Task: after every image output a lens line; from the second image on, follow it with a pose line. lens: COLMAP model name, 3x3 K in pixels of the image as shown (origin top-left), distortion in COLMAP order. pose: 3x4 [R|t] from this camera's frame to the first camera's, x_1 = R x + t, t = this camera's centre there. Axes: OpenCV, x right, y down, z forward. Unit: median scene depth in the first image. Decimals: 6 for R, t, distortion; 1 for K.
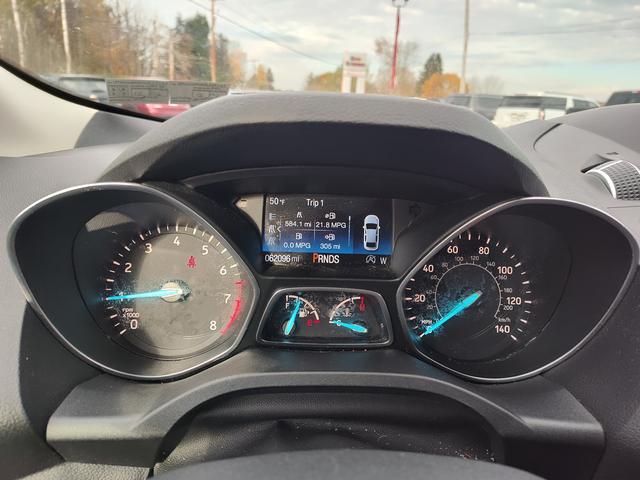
lens RADIAL K [[437.3, 0, 317.4], [0, 437.3, 239.1], [0, 0, 1]] dist [0.061120, -0.063199]
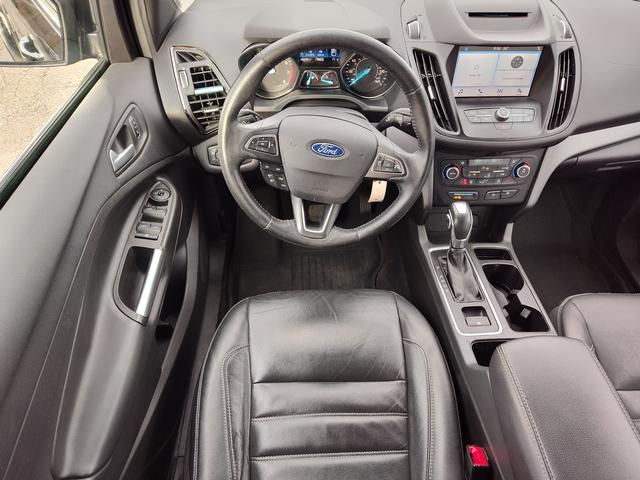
lens RADIAL K [[437.3, 0, 317.4], [0, 437.3, 239.1], [0, 0, 1]] dist [0.061120, -0.063199]
pose [[0.999758, -0.010197, -0.019513, 0.052777], [0.018961, 0.849241, 0.527665, -0.530453], [0.011190, -0.527908, 0.849228, -2.370594]]
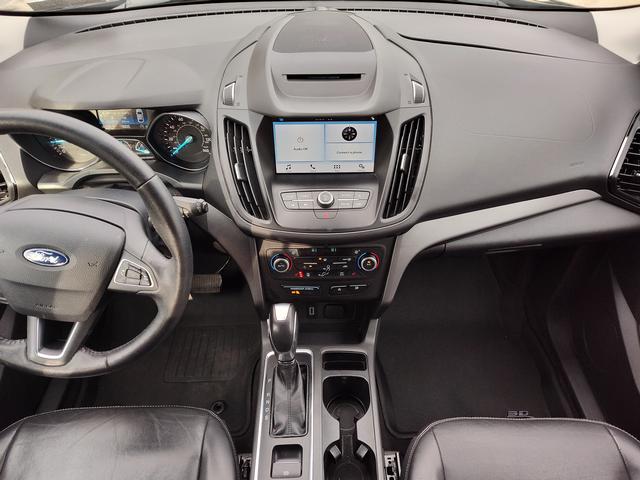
lens RADIAL K [[437.3, 0, 317.4], [0, 437.3, 239.1], [0, 0, 1]] dist [0.061120, -0.063199]
pose [[0.998061, -0.003983, -0.062114, 1.328157], [0.033123, 0.878893, 0.475868, -0.584074], [0.052696, -0.477002, 0.877321, -1.578293]]
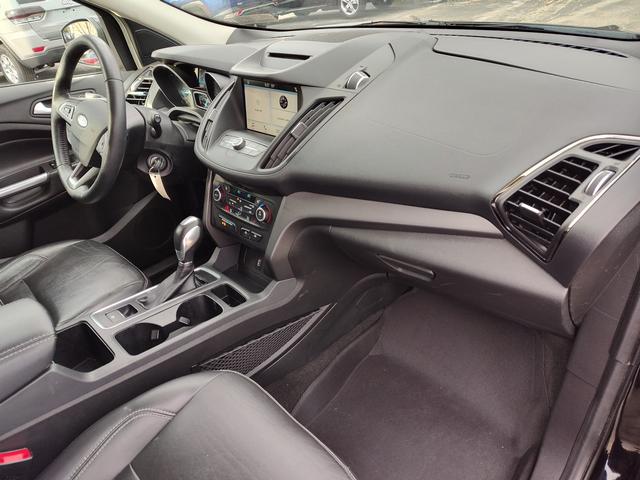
lens RADIAL K [[437.3, 0, 317.4], [0, 437.3, 239.1], [0, 0, 1]] dist [0.061120, -0.063199]
pose [[0.656239, 0.303983, -0.690612, 3.737704], [-0.073579, 0.936678, 0.342375, -0.099565], [0.750957, -0.173865, 0.637051, -0.982991]]
